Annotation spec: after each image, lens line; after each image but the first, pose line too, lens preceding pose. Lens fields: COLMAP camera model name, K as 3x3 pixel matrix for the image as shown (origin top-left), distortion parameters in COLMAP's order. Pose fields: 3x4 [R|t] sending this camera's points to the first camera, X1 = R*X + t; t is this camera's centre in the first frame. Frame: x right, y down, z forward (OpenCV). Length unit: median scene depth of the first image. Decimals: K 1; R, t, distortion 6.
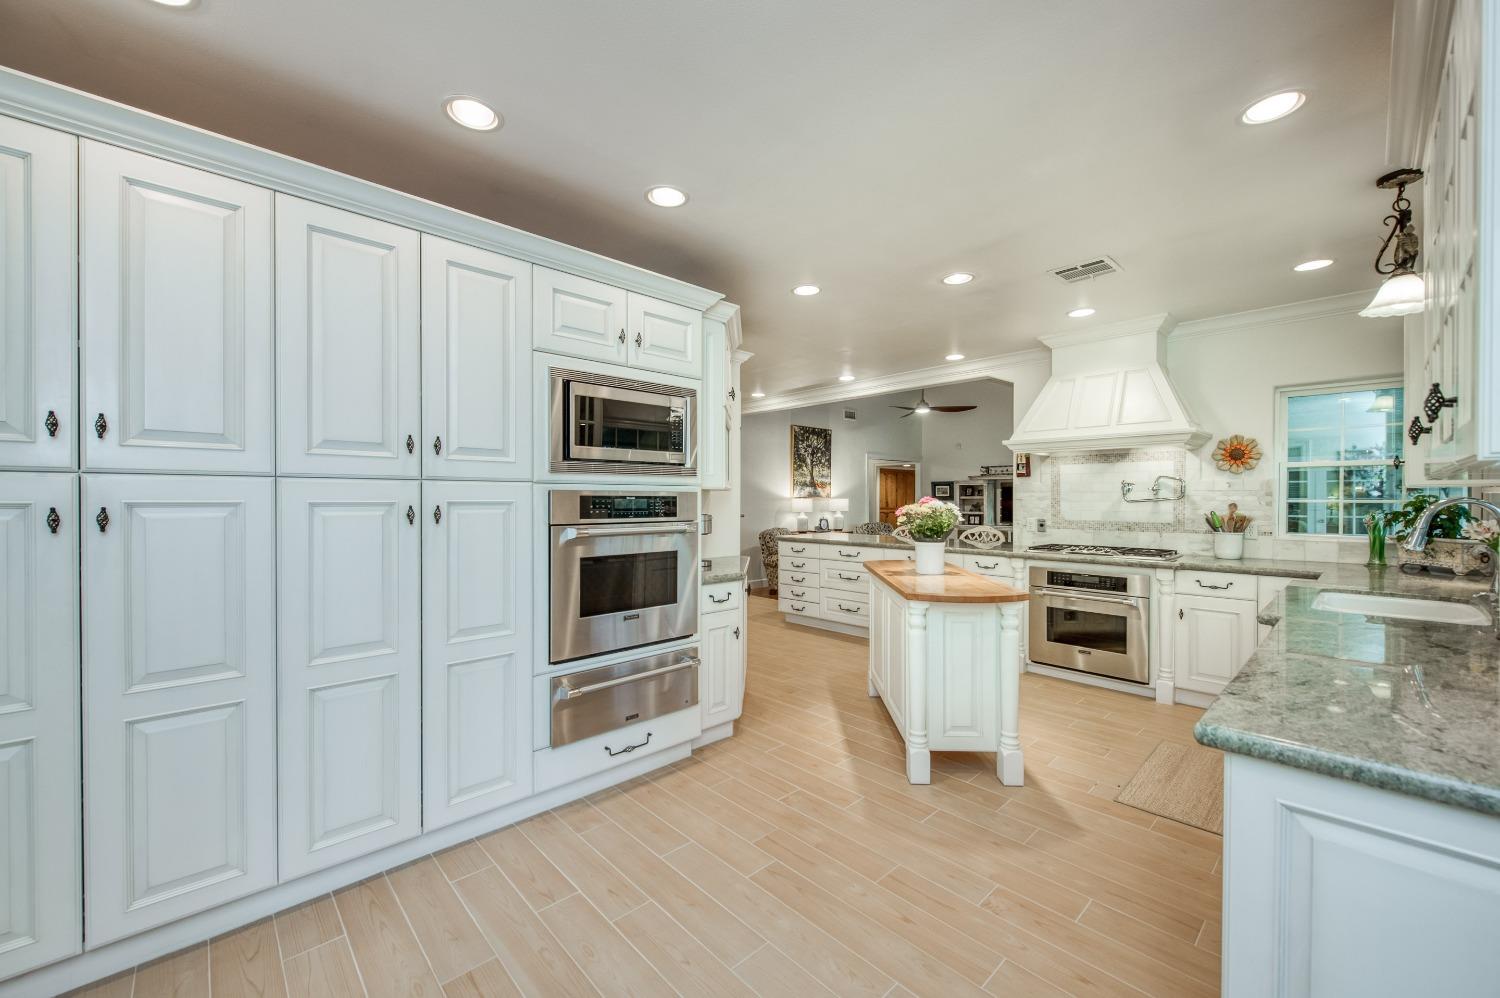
lens RADIAL K [[590.8, 0, 750.0], [0, 590.8, 499.0], [0, 0, 1]] dist [0.006163, -0.000295]
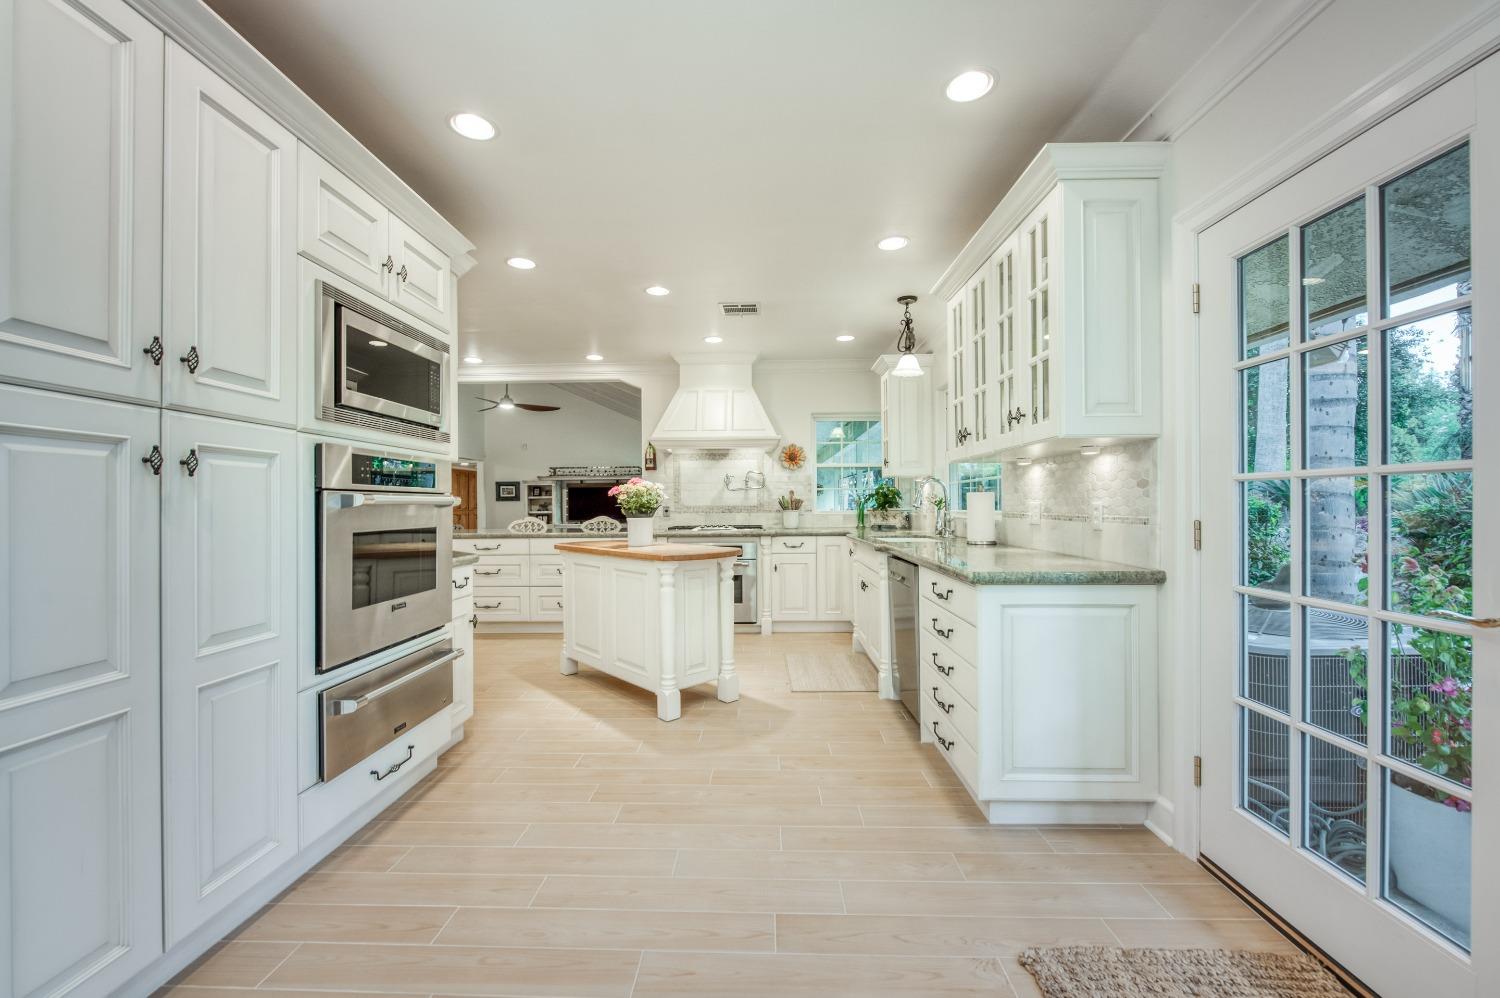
lens RADIAL K [[598.0, 0, 750.0], [0, 598.0, 499.0], [0, 0, 1]] dist [0.001128, -0.000115]
pose [[0.707225, 0.000409, 0.706988, -0.411731], [0.009447, 0.999905, -0.010028, 0.058620], [-0.706925, 0.013771, 0.707154, 0.056380]]
